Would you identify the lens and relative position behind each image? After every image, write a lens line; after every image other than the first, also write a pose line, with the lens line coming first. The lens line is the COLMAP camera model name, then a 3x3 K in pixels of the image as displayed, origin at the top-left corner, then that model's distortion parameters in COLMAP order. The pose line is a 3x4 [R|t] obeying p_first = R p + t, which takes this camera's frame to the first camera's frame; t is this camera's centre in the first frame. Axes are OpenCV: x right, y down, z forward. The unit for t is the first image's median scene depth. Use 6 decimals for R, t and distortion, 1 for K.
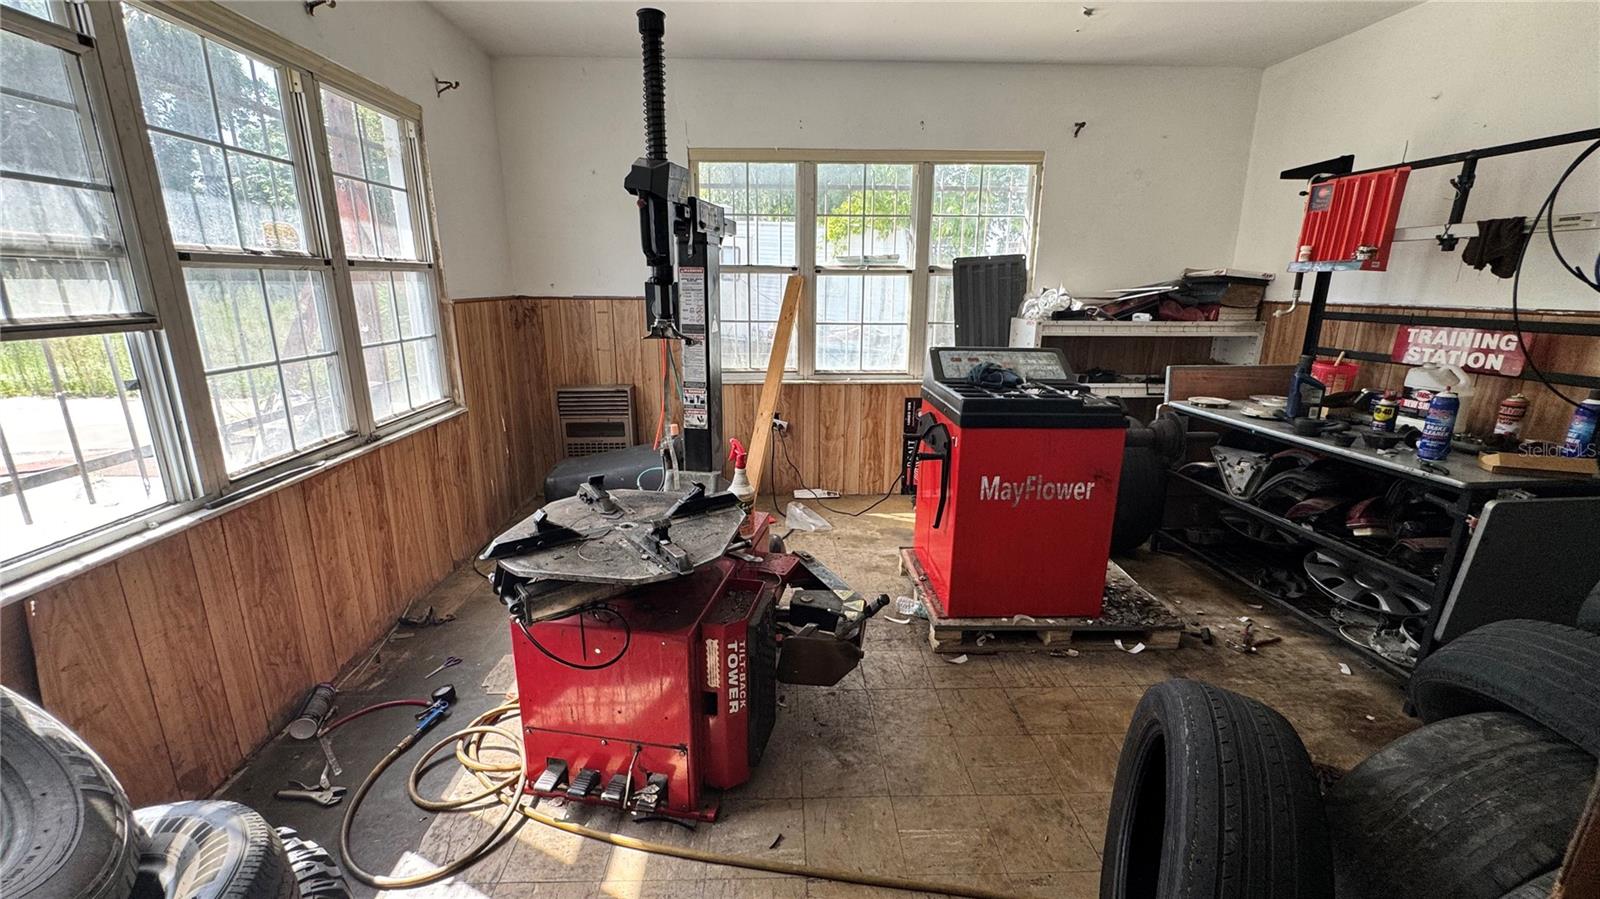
lens RADIAL K [[635.5, 0, 791.6], [0, 635.5, 445.4], [0, 0, 1]] dist [-0.002255, 0.000192]
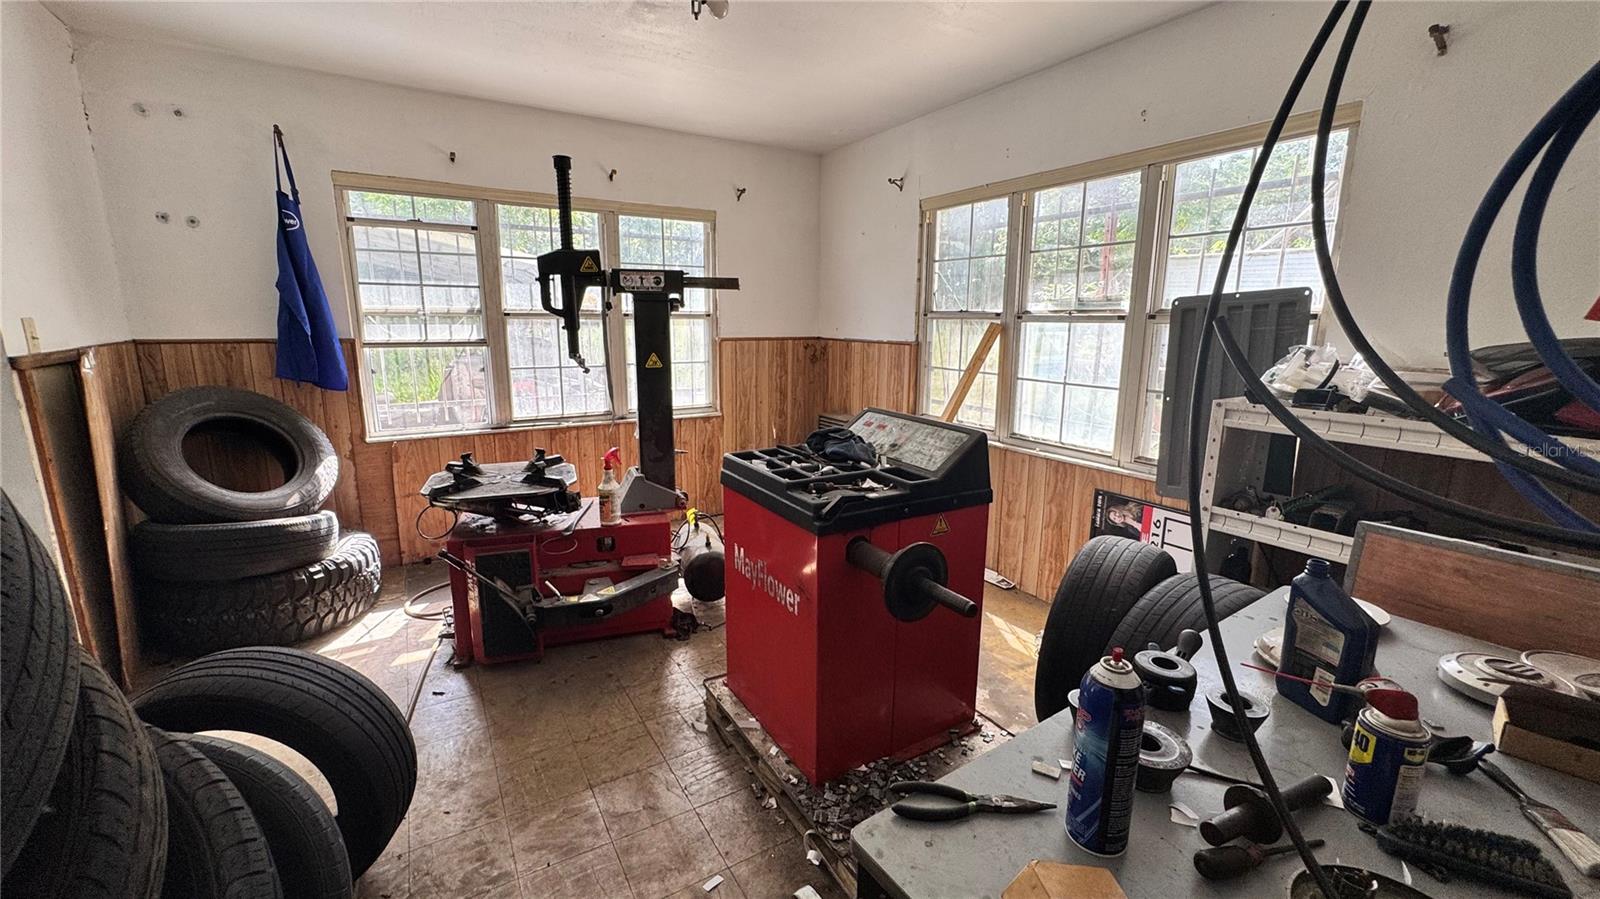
lens RADIAL K [[635.5, 0, 795.9], [0, 635.5, 442.6], [0, 0, 1]] dist [-0.002255, 0.000192]
pose [[0.493129, 0.167696, -0.853640, 0.649432], [-0.222173, 0.972983, 0.062796, -0.099500], [0.841108, 0.158689, 0.517064, 0.340627]]
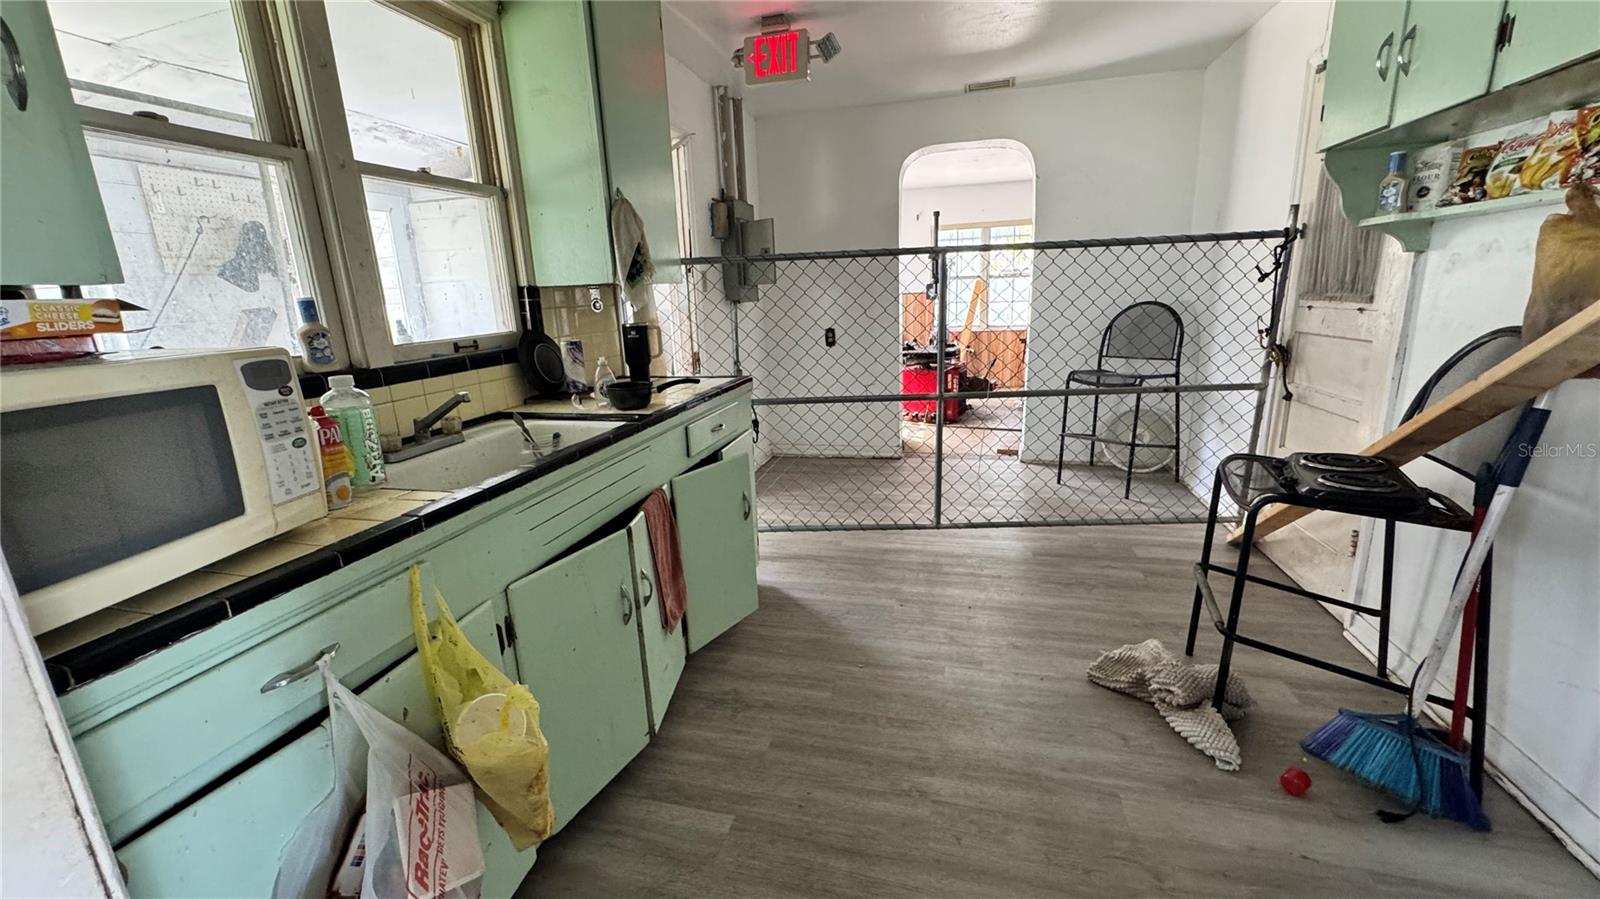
lens RADIAL K [[635.5, 0, 799.9], [0, 635.5, 448.9], [0, 0, 1]] dist [-0.002255, 0.000192]
pose [[0.962274, 0.030499, -0.270368, 0.019826], [-0.031797, 0.999494, -0.000423, 0.346254], [0.270218, 0.009004, 0.962757, -1.292560]]
